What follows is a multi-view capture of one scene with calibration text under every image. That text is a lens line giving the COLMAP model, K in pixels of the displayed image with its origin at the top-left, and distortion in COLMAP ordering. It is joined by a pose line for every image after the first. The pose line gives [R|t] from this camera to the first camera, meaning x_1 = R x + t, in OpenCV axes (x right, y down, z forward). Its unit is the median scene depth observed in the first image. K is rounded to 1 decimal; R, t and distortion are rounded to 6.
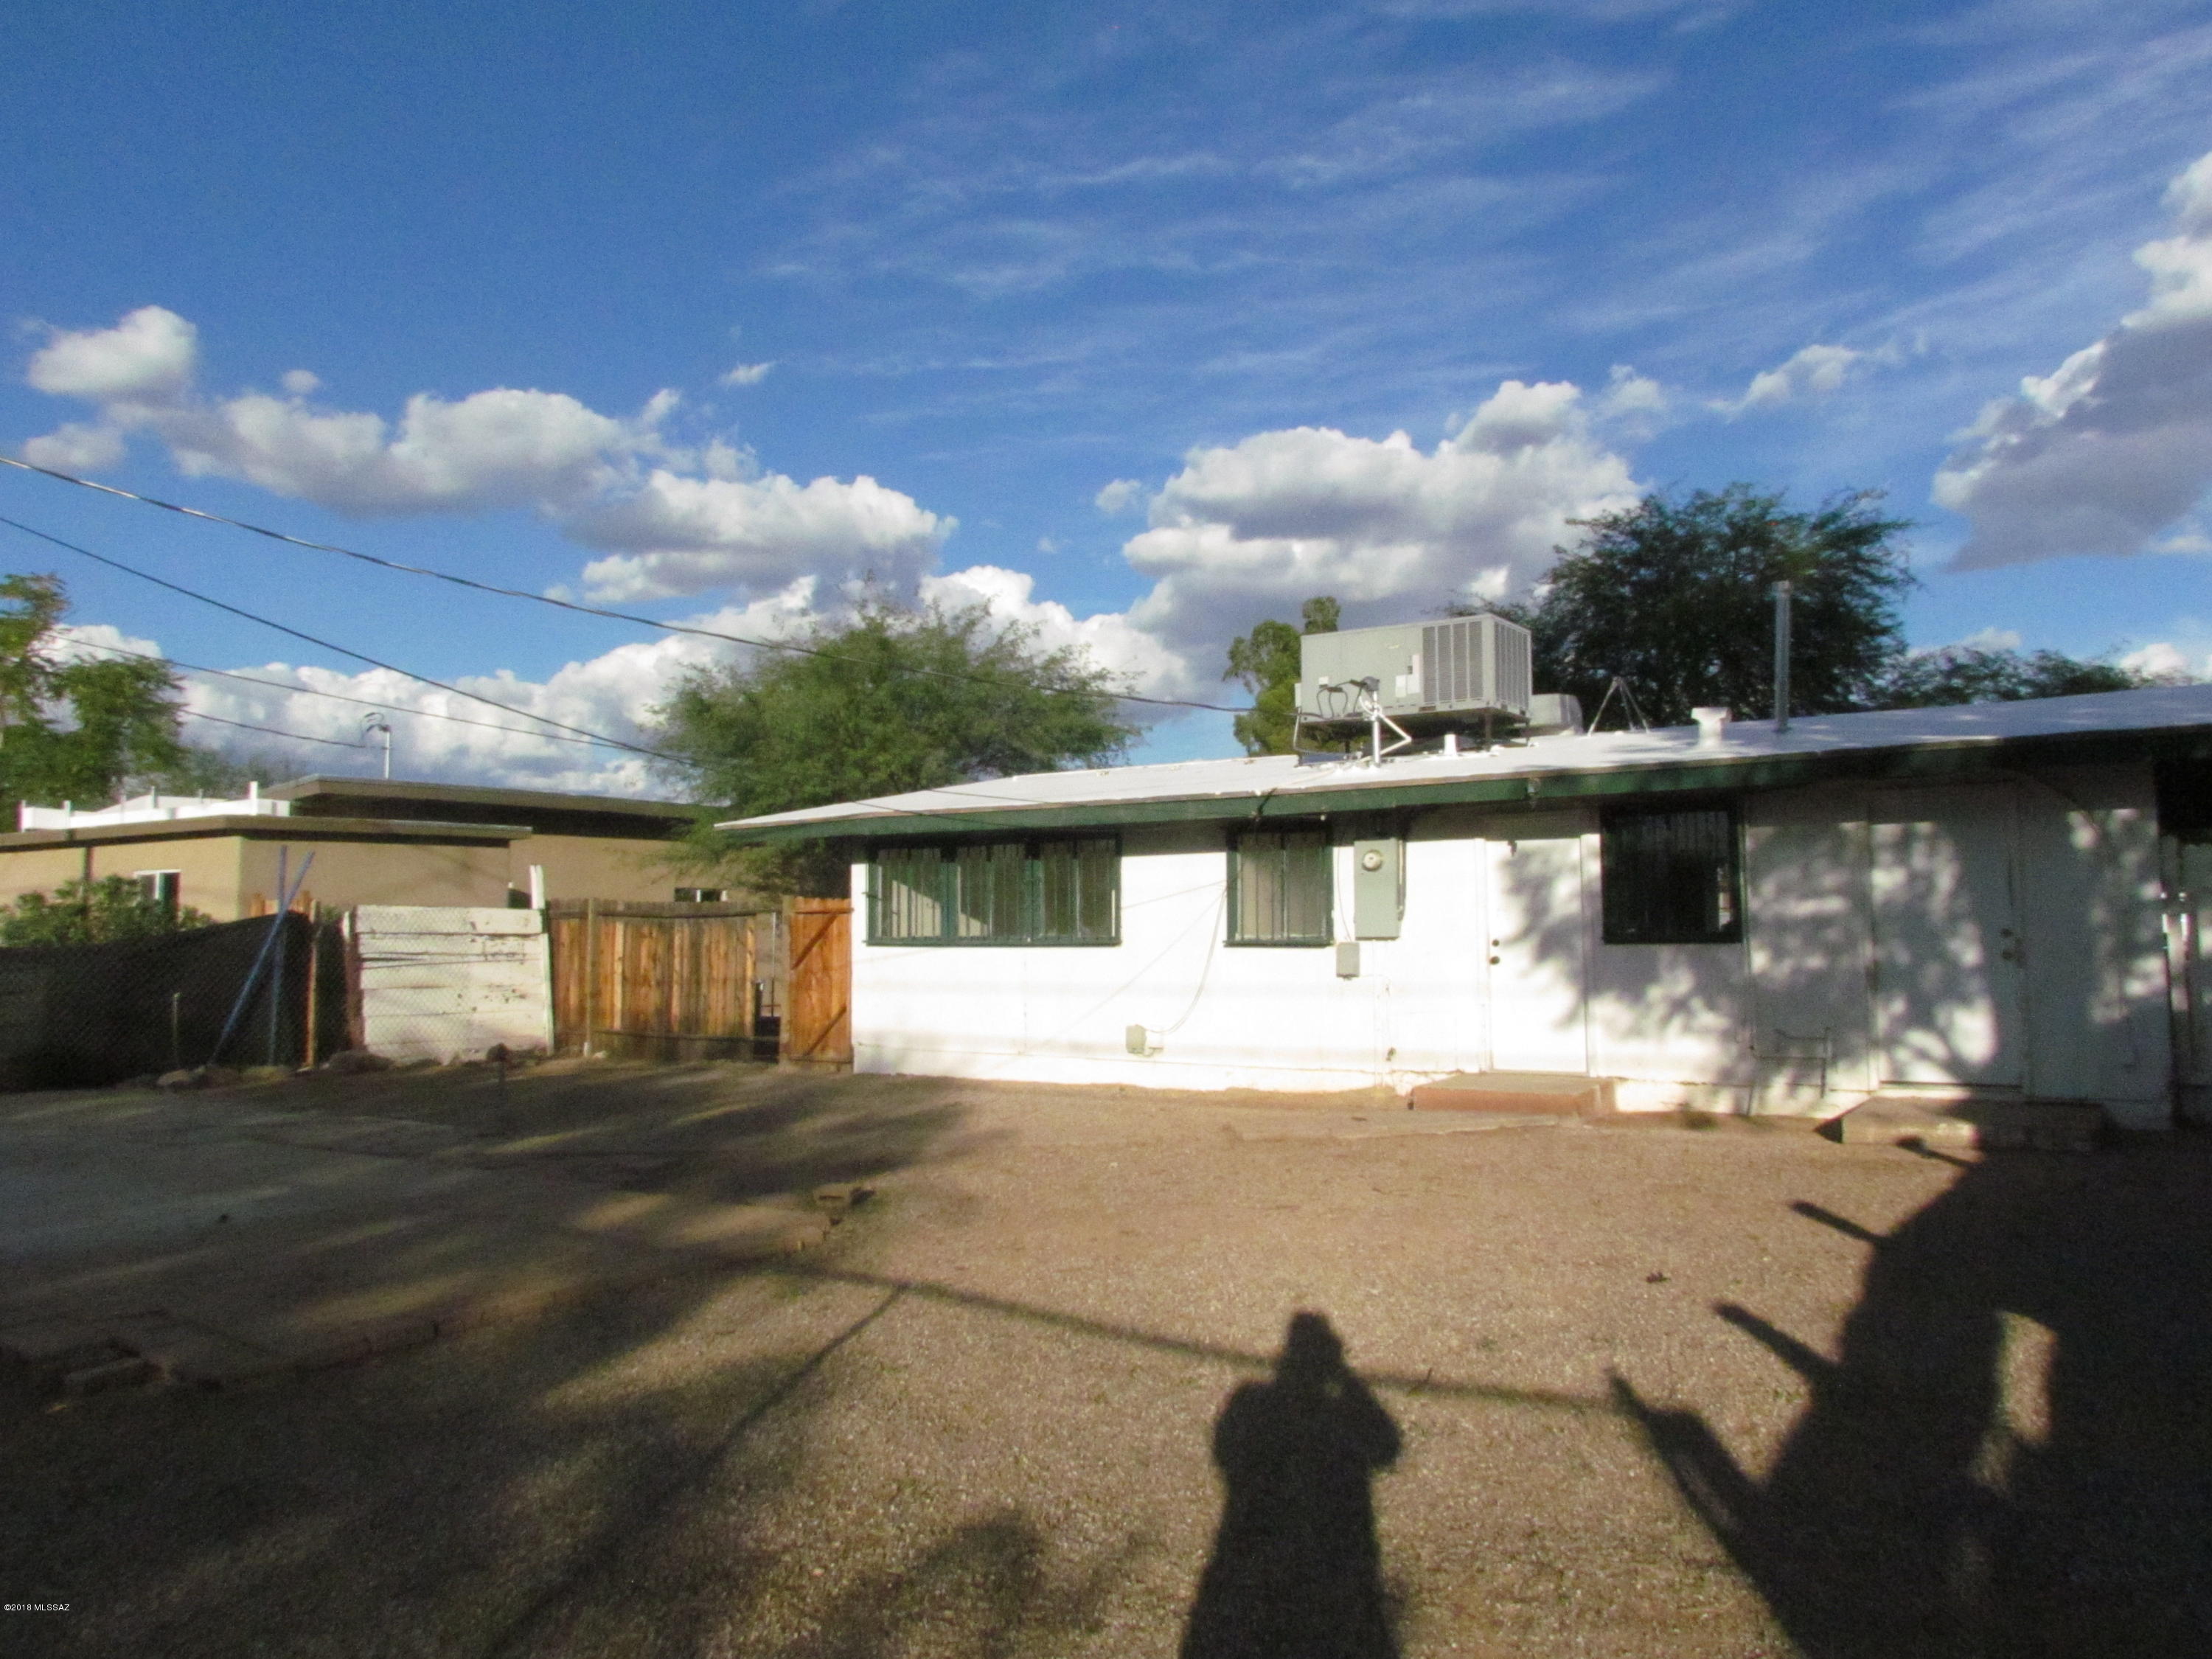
lens RADIAL K [[1599.3, 0, 1123.8], [0, 1599.3, 839.8], [0, 0, 1]] dist [-0.000959, 0.000152]
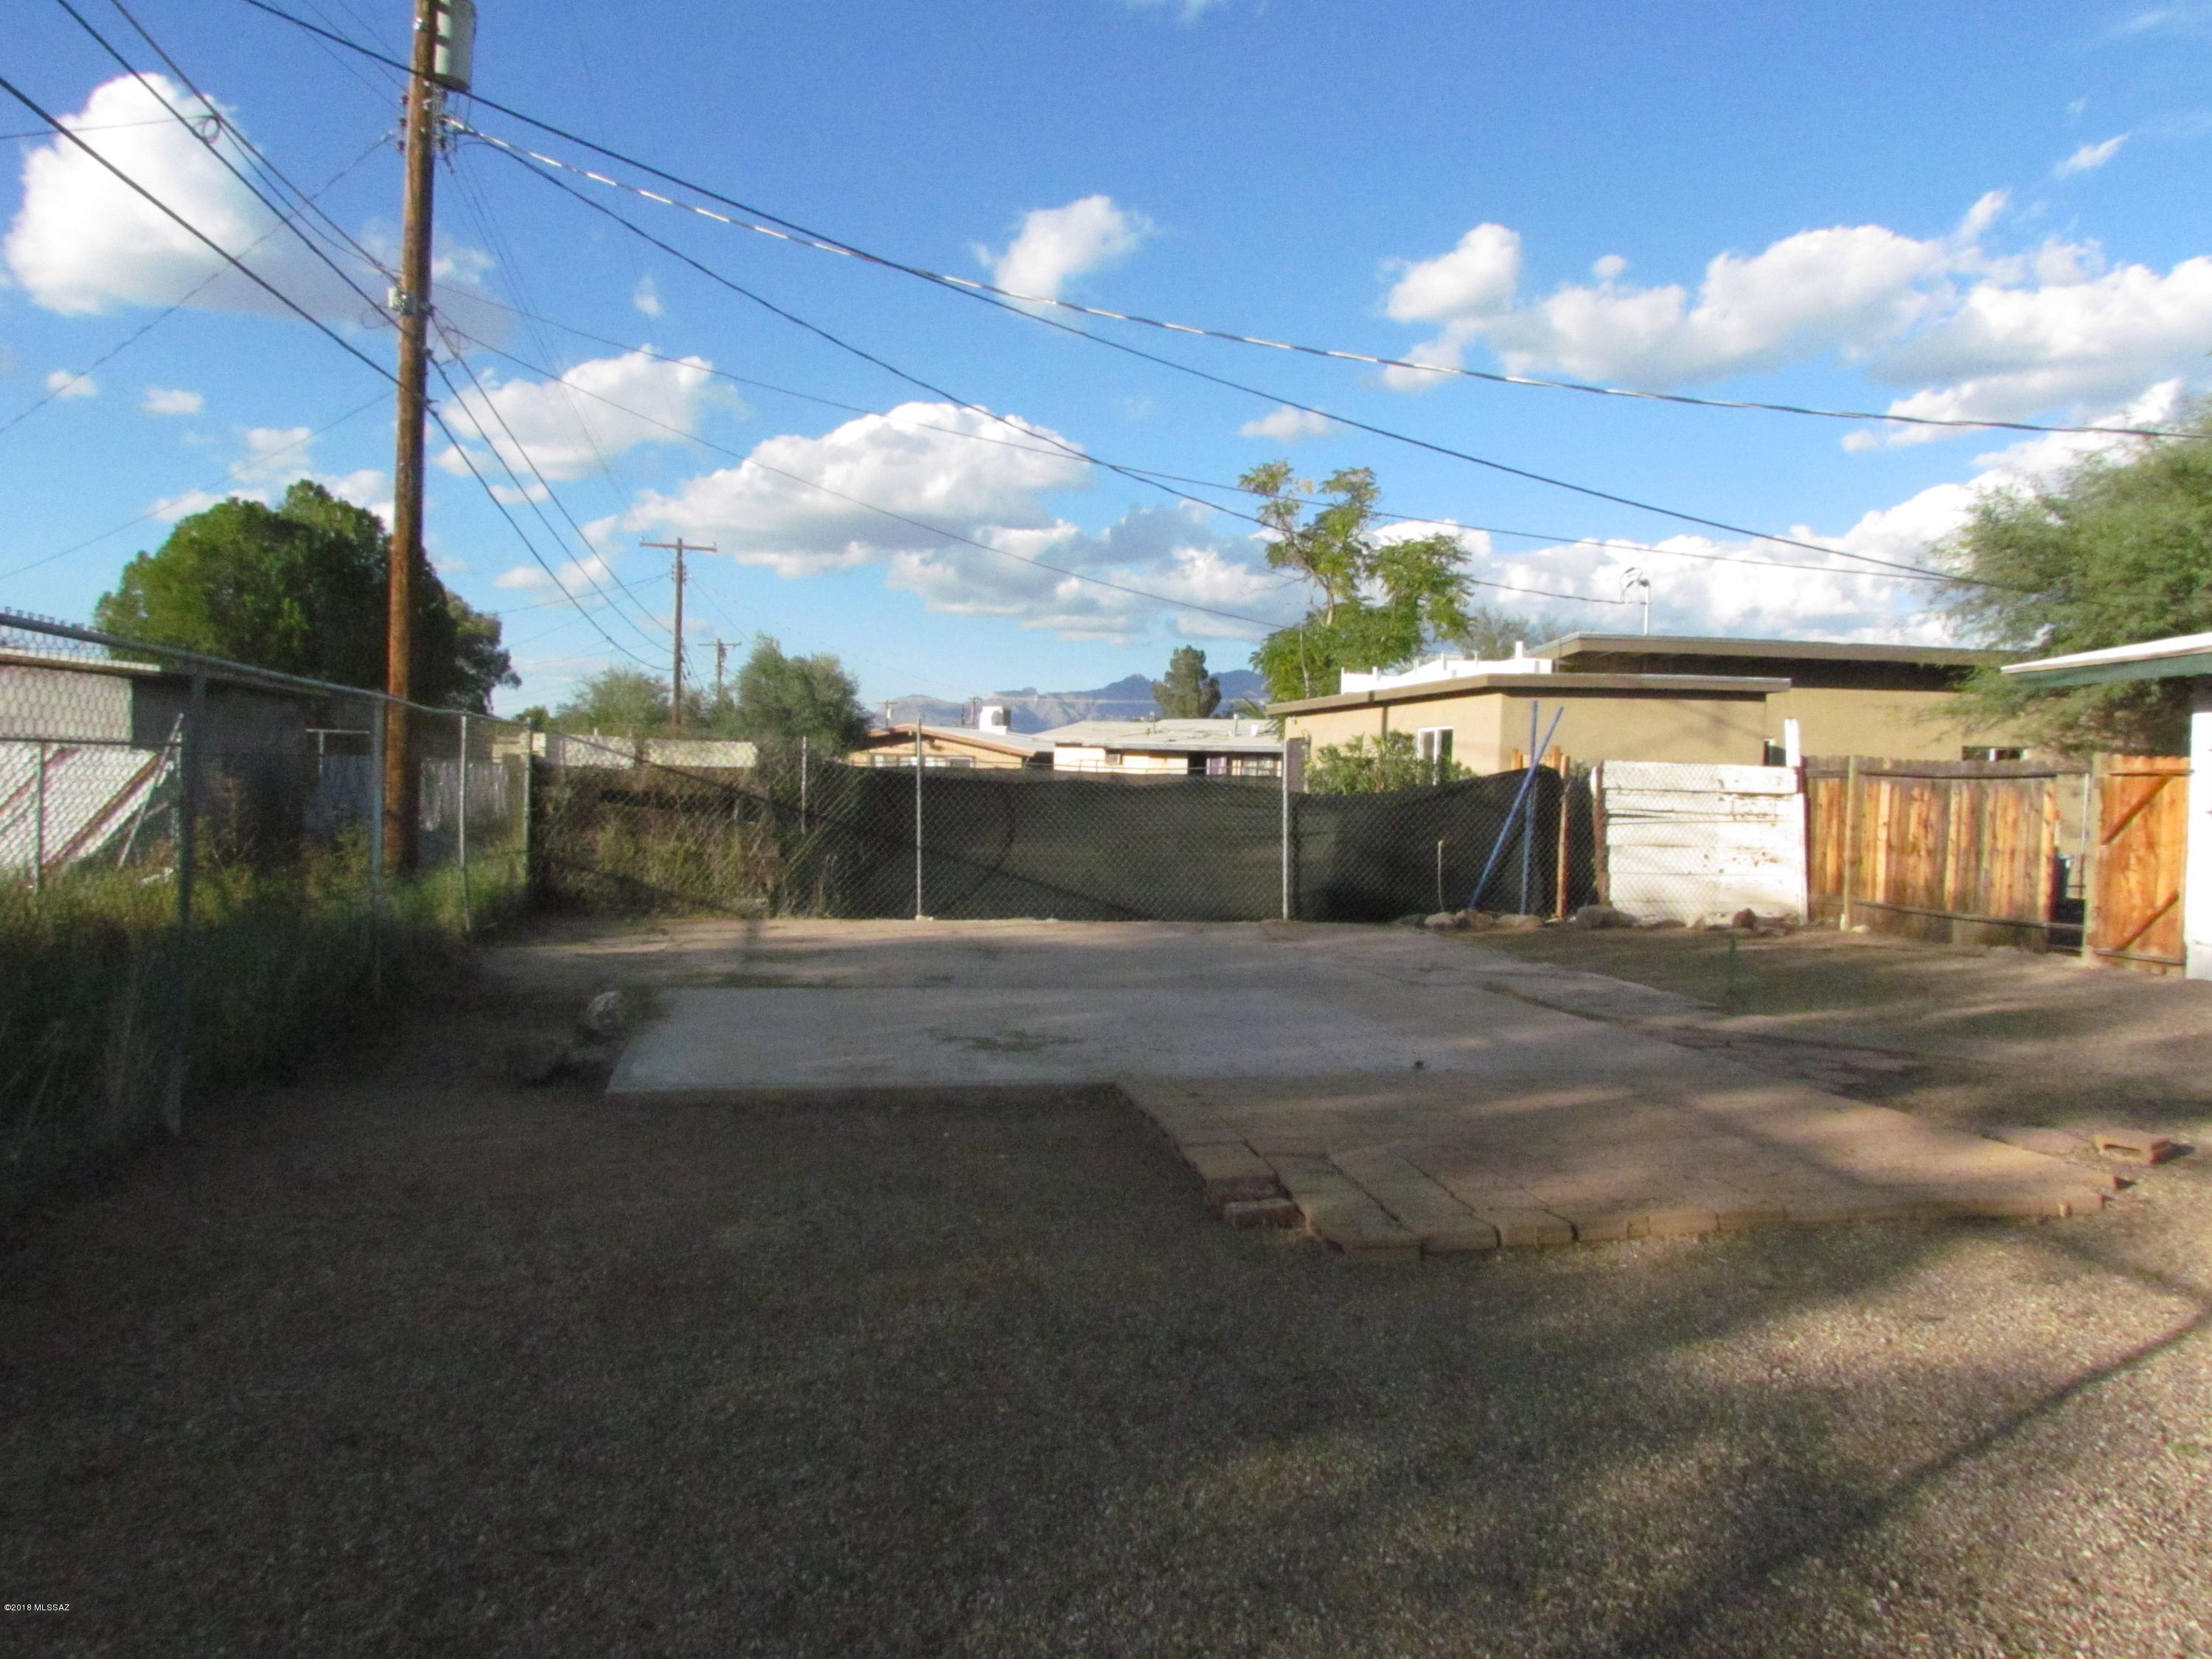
lens RADIAL K [[1599.3, 0, 1123.8], [0, 1599.3, 839.8], [0, 0, 1]] dist [-0.000959, 0.000152]
pose [[0.720008, 0.041698, -0.692712, -0.003805], [0.017858, 0.996749, 0.078560, 0.006600], [0.693736, -0.068934, 0.716923, 0.076205]]
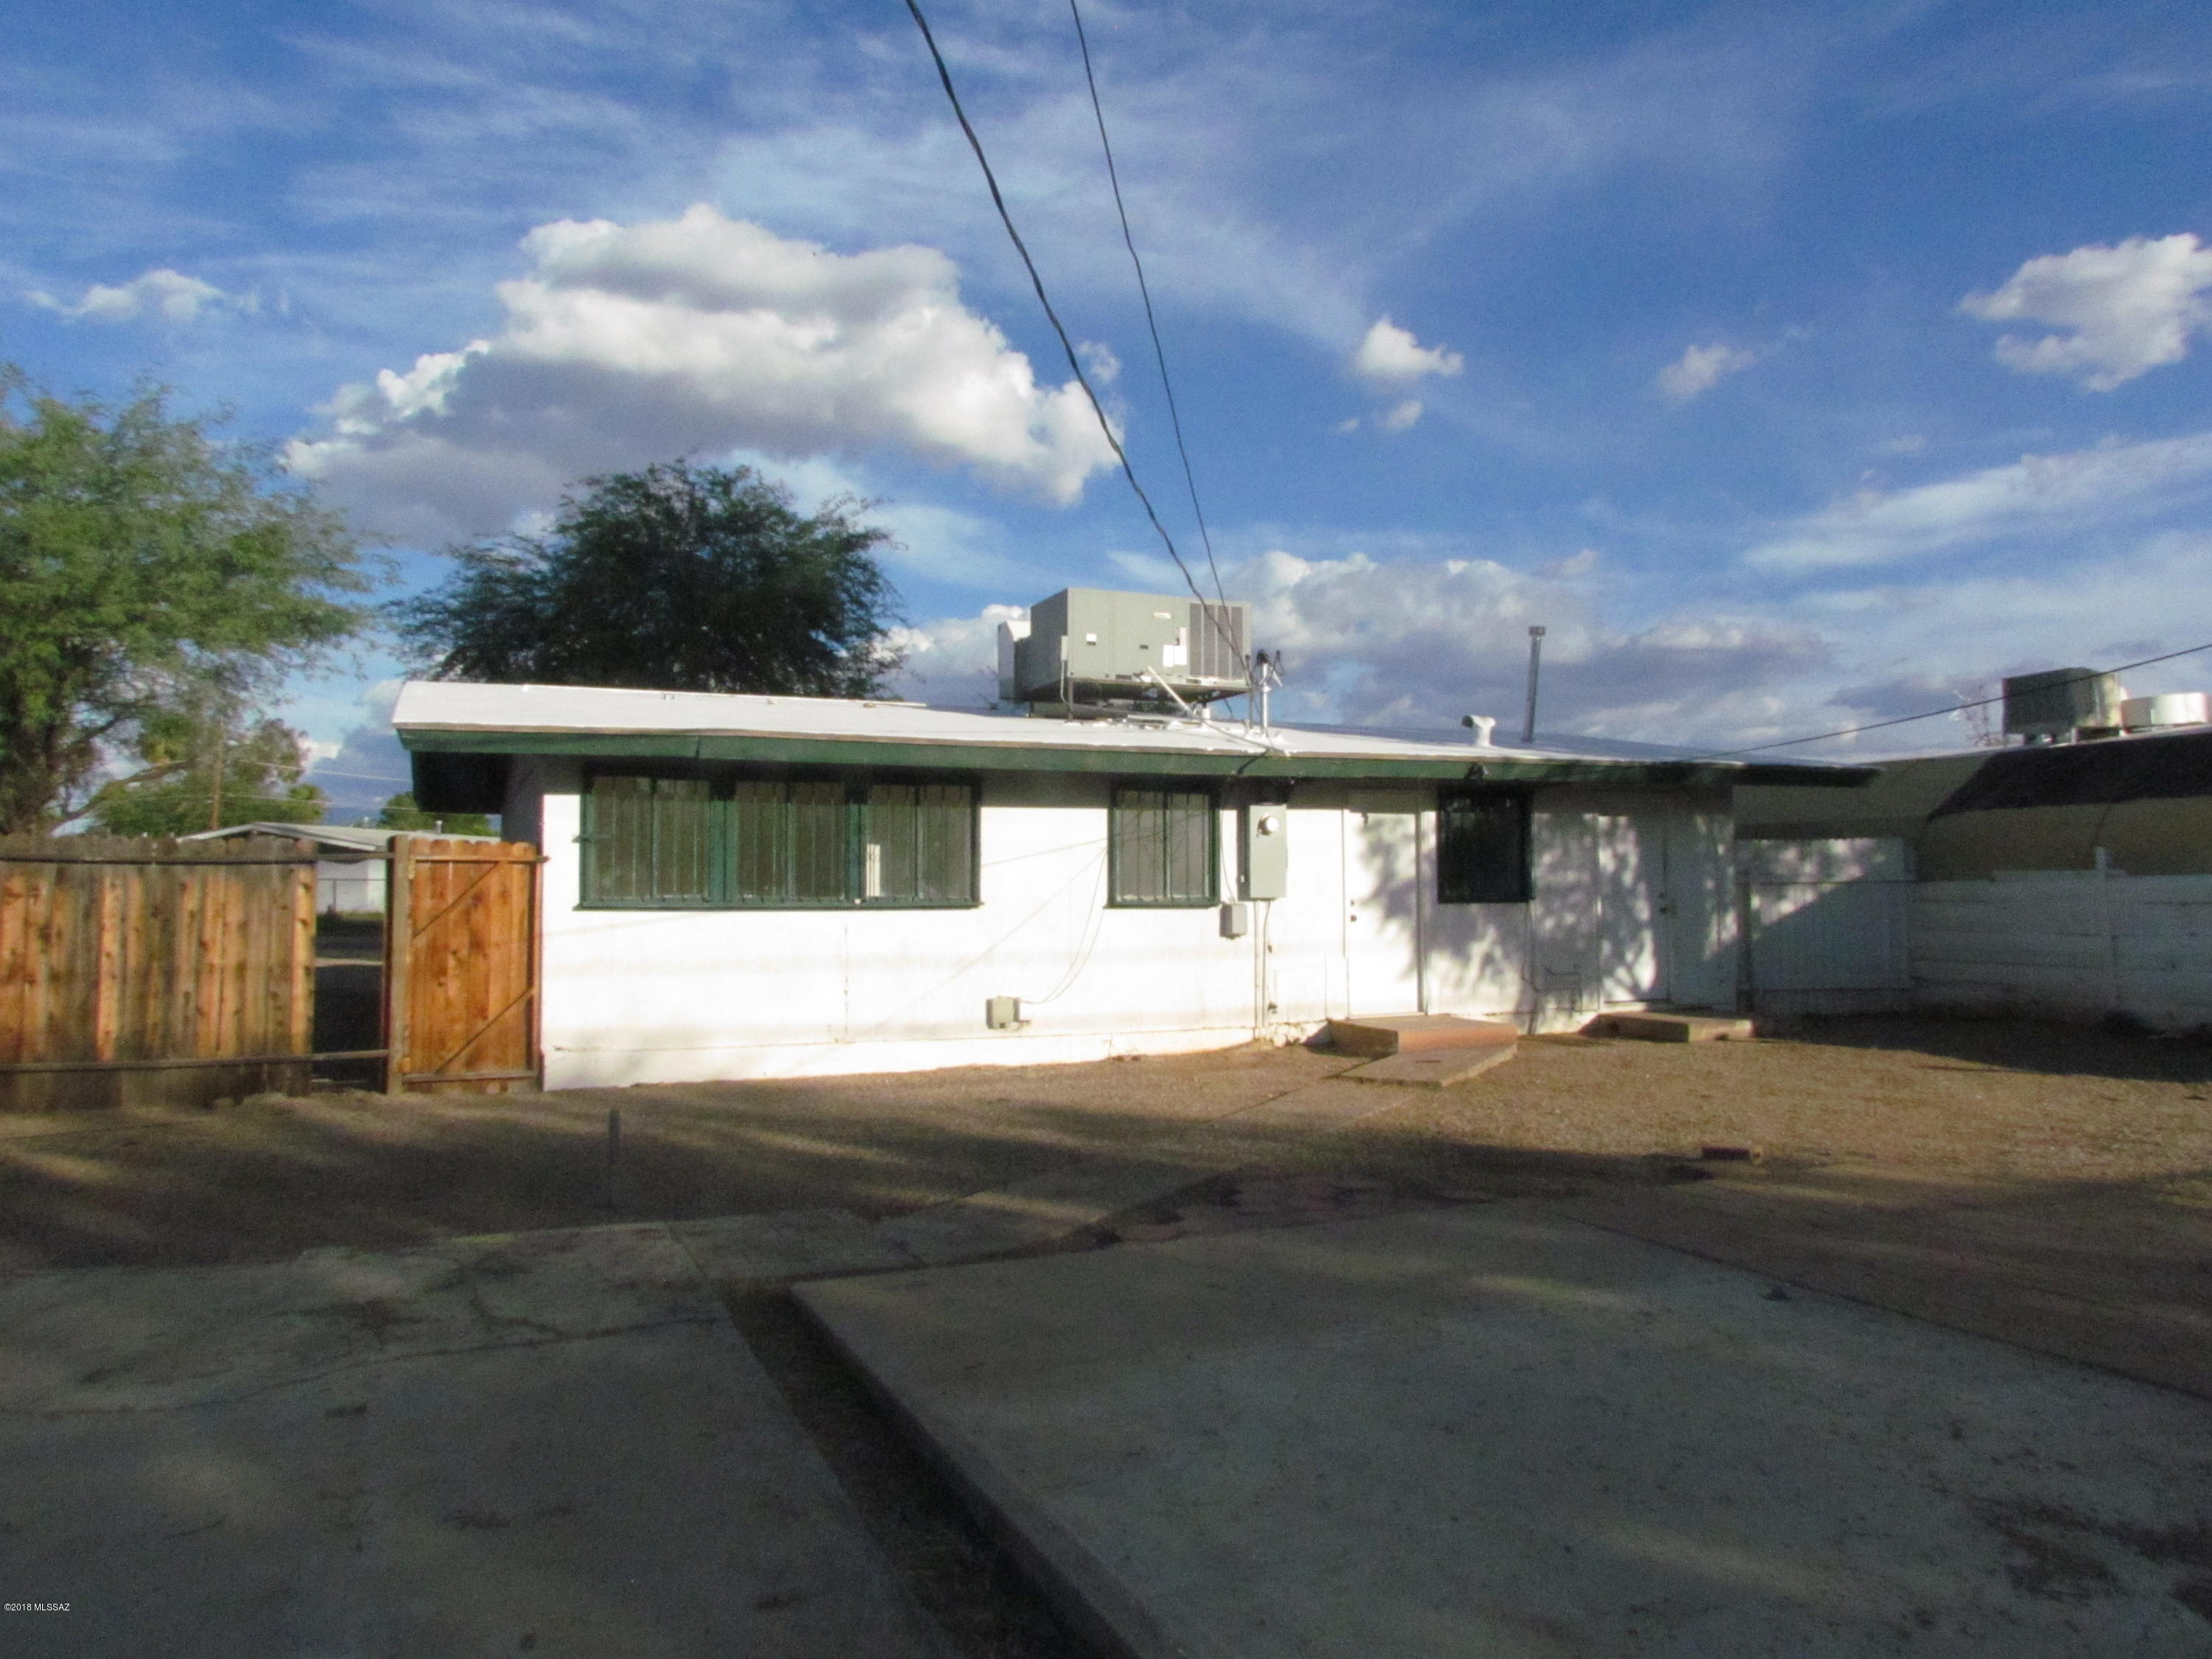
lens RADIAL K [[1648.6, 0, 1153.2], [0, 1648.6, 792.2], [0, 0, 1]] dist [0.004533, -0.000359]
pose [[0.535825, 0.063002, 0.841975, -0.635665], [-0.046438, 0.997902, -0.045117, 0.034941], [-0.843051, -0.014925, 0.537626, 0.384166]]
